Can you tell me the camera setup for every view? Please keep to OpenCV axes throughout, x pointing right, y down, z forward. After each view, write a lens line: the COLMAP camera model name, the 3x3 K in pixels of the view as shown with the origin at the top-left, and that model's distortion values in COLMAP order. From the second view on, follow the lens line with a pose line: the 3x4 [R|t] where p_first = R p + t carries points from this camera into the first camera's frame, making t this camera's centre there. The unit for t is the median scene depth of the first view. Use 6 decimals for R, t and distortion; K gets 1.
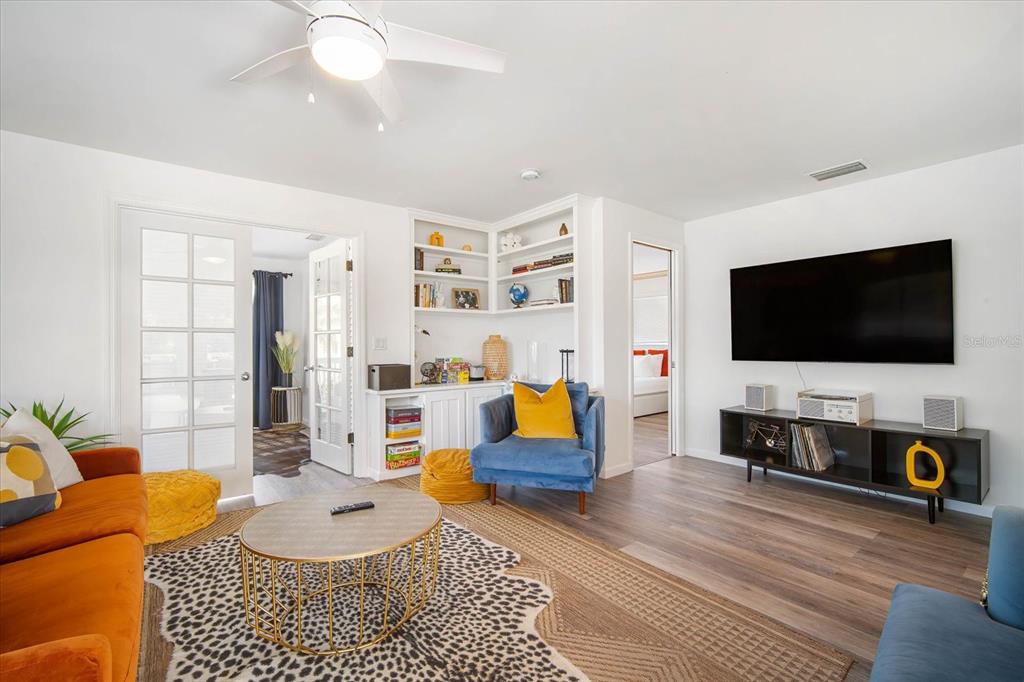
lens RADIAL K [[452.5, 0, 507.2], [0, 452.5, 344.2], [0, 0, 1]] dist [-0.001925, 0.000251]
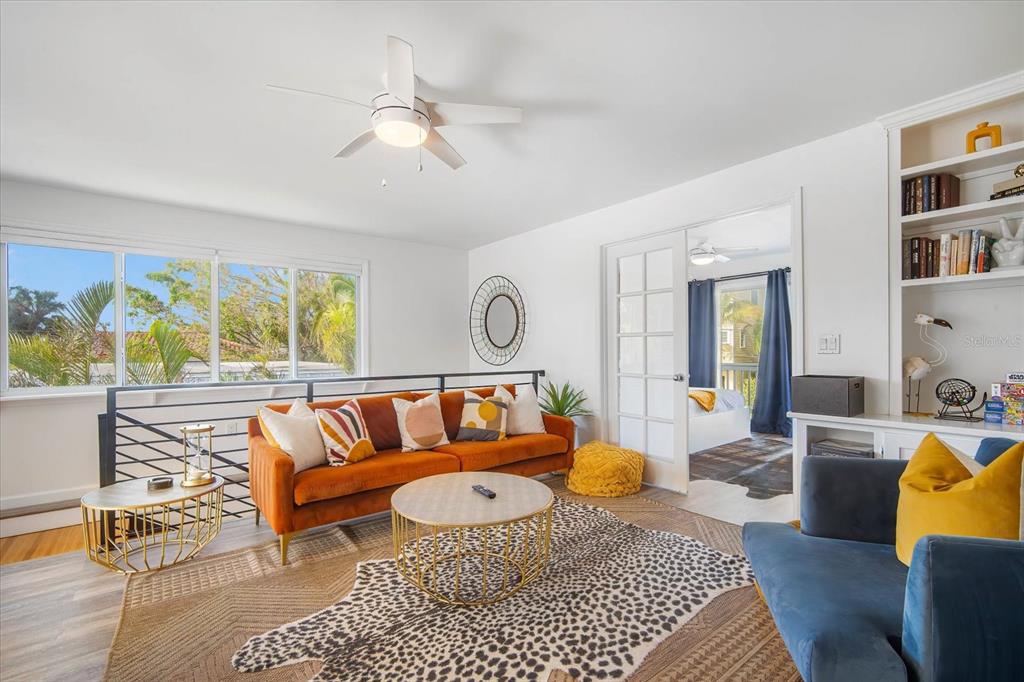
lens RADIAL K [[452.5, 0, 507.1], [0, 452.5, 347.5], [0, 0, 1]] dist [-0.001925, 0.000251]
pose [[0.000681, -0.002693, -0.999996, 0.661393], [0.007630, 0.999967, -0.002688, 0.001803], [0.999971, -0.007628, 0.000701, 0.870362]]
